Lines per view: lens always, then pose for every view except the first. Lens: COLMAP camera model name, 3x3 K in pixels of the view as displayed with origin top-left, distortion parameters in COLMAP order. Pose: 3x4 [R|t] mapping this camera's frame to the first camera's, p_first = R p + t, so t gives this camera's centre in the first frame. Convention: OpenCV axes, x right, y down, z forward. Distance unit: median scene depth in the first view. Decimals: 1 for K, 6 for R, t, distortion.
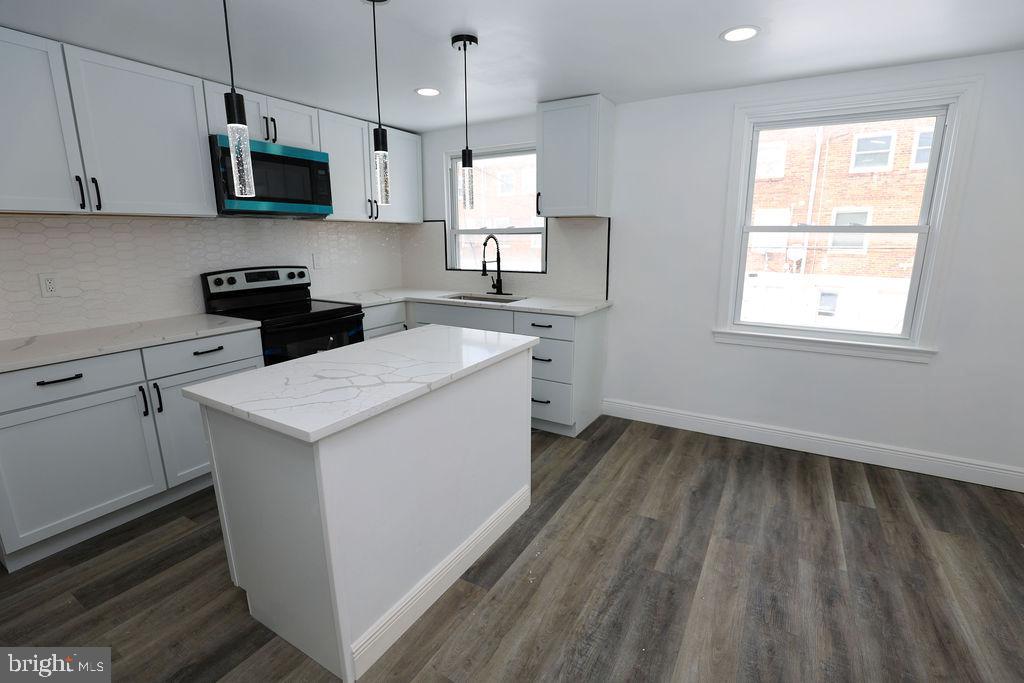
lens RADIAL K [[467.8, 0, 512.5], [0, 467.8, 339.7], [0, 0, 1]] dist [-0.036989, 0.007399]
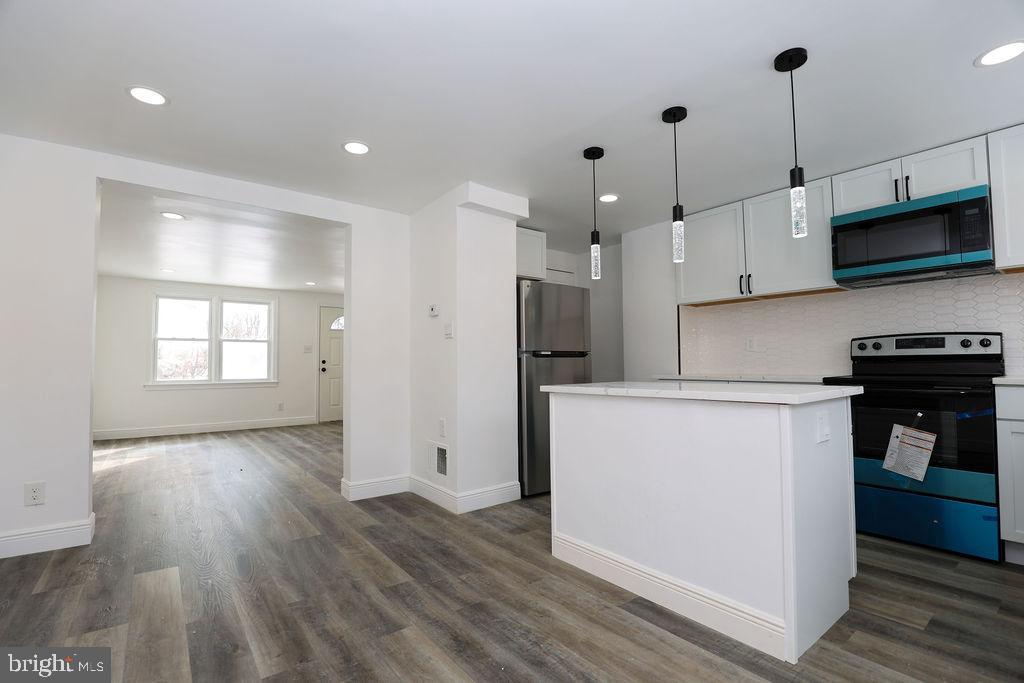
lens RADIAL K [[467.8, 0, 512.6], [0, 467.8, 343.7], [0, 0, 1]] dist [-0.036989, 0.007399]
pose [[-0.371574, -0.035066, -0.927741, 0.622959], [-0.193705, 0.980222, 0.040532, -0.018832], [0.907971, 0.194769, -0.371017, 0.647714]]
